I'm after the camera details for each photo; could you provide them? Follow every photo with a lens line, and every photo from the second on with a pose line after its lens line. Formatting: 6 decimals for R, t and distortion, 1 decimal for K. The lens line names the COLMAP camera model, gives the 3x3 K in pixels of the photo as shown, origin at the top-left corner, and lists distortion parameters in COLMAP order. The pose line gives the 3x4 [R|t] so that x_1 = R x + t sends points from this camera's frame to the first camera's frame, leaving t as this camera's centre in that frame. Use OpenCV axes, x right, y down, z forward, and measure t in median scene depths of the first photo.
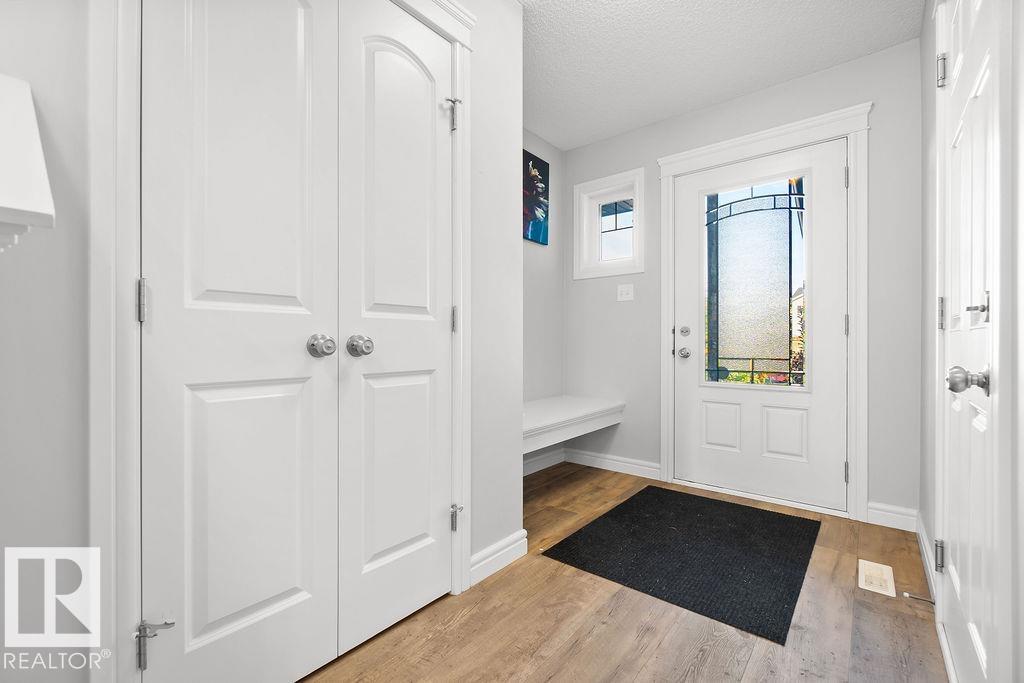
lens RADIAL K [[435.0, 0, 512.0], [0, 435.0, 341.5], [0, 0, 1]] dist [0.001014, 0.000236]
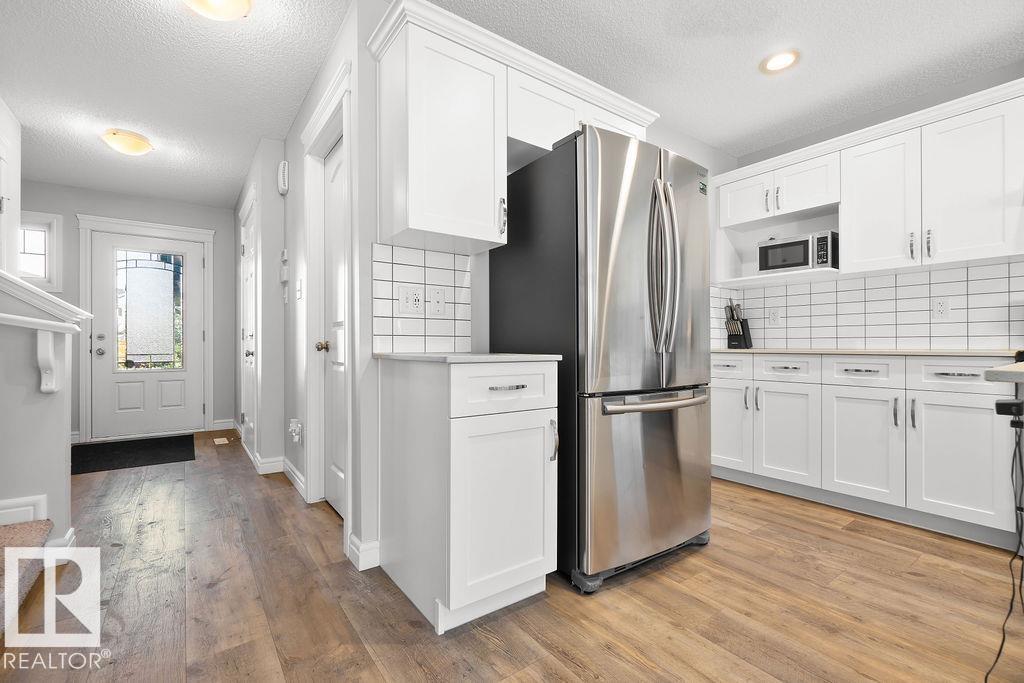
lens RADIAL K [[453.0, 0, 496.6], [0, 453.0, 345.5], [0, 0, 1]] dist [0.002451, 0.000423]
pose [[0.269866, -0.000690, 0.962898, -0.827358], [0.000021, 1.000000, 0.000711, 0.004379], [-0.962898, -0.000172, 0.269865, -0.814173]]
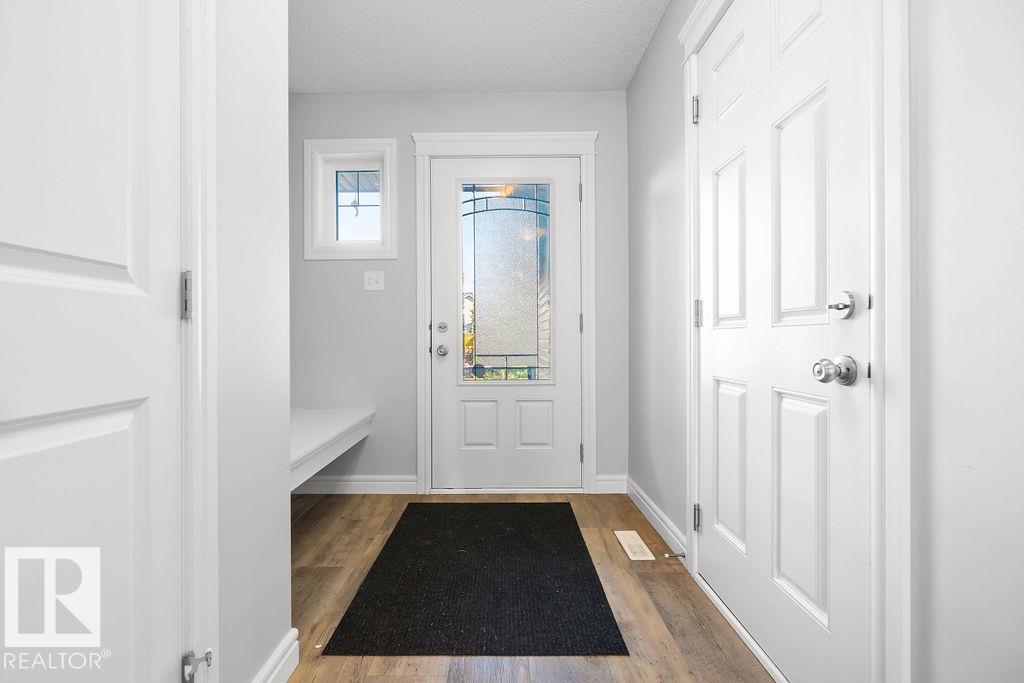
lens RADIAL K [[441.7, 0, 504.5], [0, 441.7, 339.0], [0, 0, 1]] dist [-0.005026, 0.000168]
pose [[0.782362, -0.004631, 0.622807, -0.095497], [0.004267, 0.999989, 0.002075, 0.000113], [-0.622810, 0.001034, 0.782373, 0.208260]]
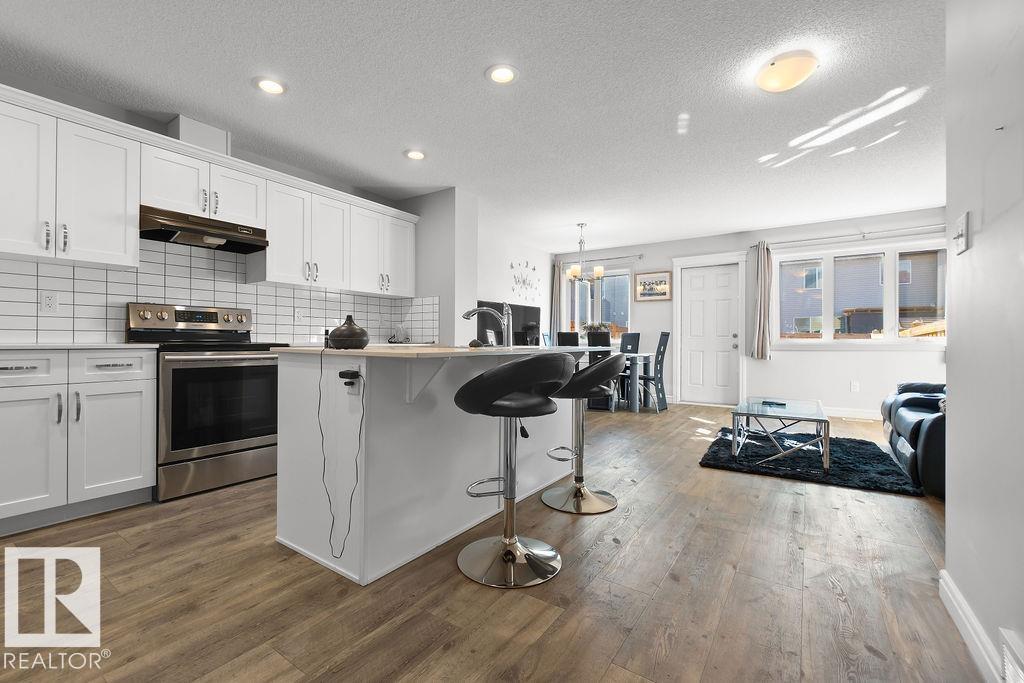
lens RADIAL K [[424.5, 0, 512.0], [0, 424.5, 341.5], [0, 0, 1]] dist [-0.003536, -0.000229]
pose [[-0.997233, -0.004555, -0.074205, -0.535472], [-0.004647, 0.999989, 0.001067, 0.004546], [0.074200, 0.001409, -0.997242, -0.457954]]
